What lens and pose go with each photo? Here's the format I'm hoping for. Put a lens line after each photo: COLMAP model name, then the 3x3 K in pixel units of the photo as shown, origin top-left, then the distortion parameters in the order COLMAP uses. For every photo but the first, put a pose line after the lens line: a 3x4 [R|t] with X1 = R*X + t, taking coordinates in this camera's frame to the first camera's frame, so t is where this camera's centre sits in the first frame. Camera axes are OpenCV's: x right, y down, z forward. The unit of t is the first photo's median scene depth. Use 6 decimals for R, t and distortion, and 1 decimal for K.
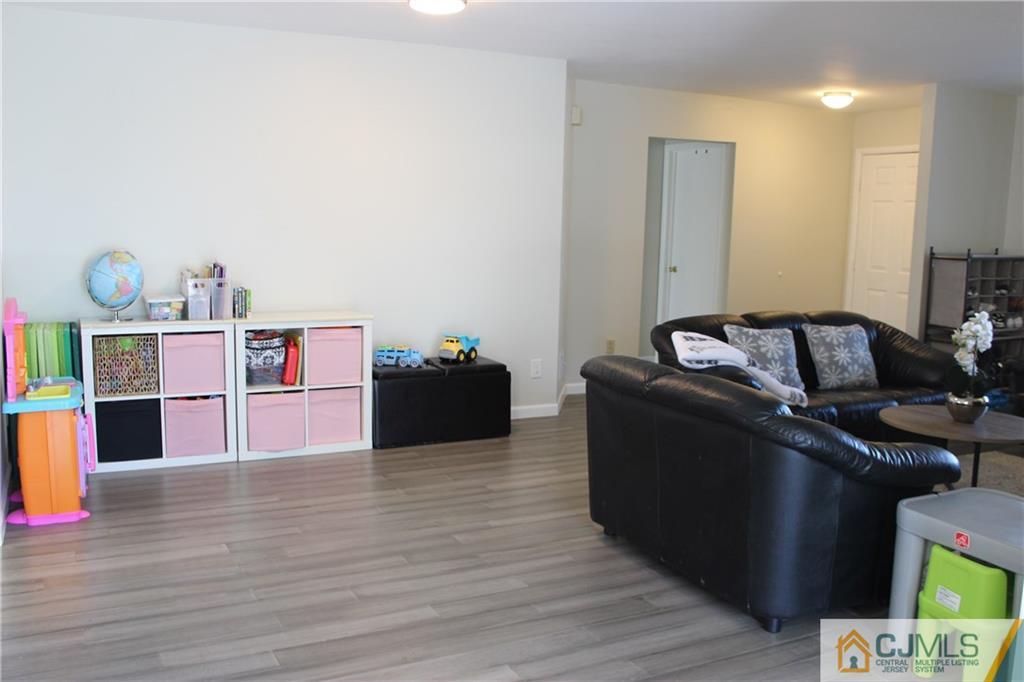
lens RADIAL K [[920.9, 0, 519.5], [0, 920.9, 345.3], [0, 0, 1]] dist [-0.119667, 0.067400]
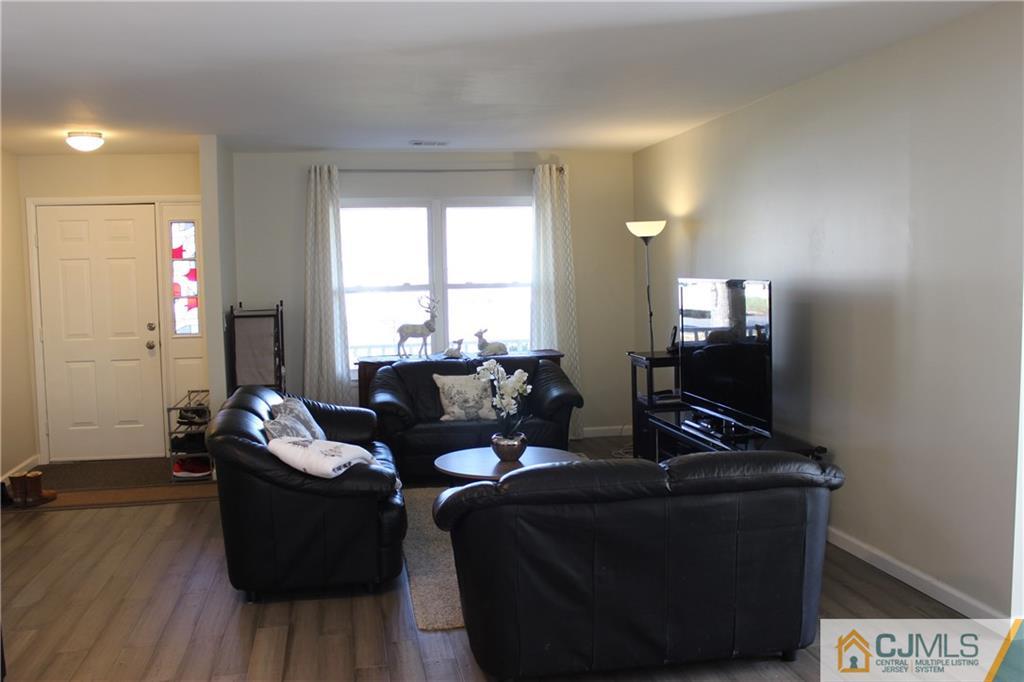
lens RADIAL K [[920.9, 0, 512.8], [0, 920.9, 341.3], [0, 0, 1]] dist [-0.119667, 0.067400]
pose [[0.281792, -0.108691, 0.953299, -0.490774], [0.157319, 0.985351, 0.065842, -0.114974], [-0.946490, 0.131418, 0.294763, 0.566616]]
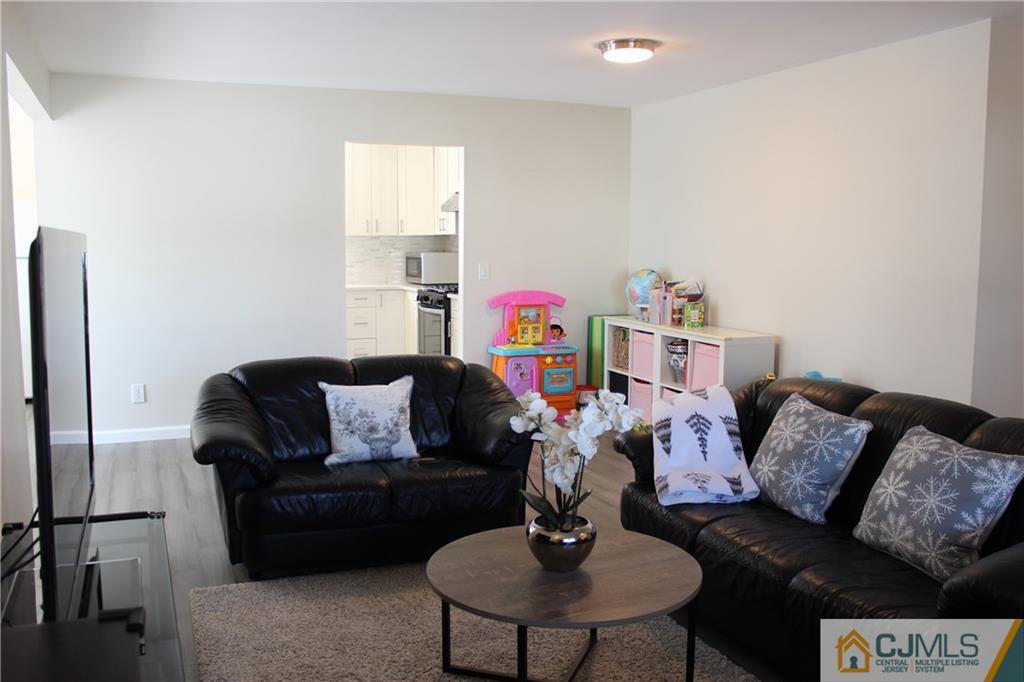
lens RADIAL K [[920.9, 0, 511.0], [0, 920.9, 338.0], [0, 0, 1]] dist [-0.119667, 0.067400]
pose [[-0.070886, 0.088757, -0.993528, 0.969795], [-0.147381, 0.984169, 0.098436, -0.106016], [0.986536, 0.153404, -0.056682, 0.858272]]
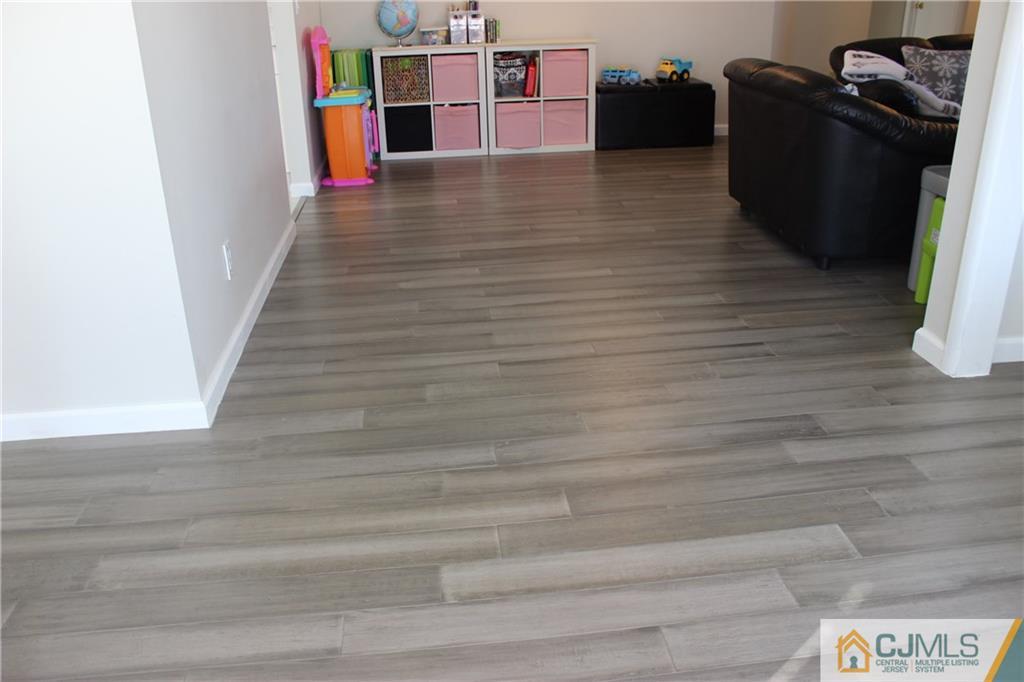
lens RADIAL K [[850.1, 0, 504.1], [0, 850.1, 342.6], [0, 0, 1]] dist [-0.157487, 0.130328]
pose [[0.929888, 0.100533, -0.353838, 0.168438], [0.000316, 0.961709, 0.274073, 0.054030], [0.367842, -0.254969, 0.894250, -0.148013]]
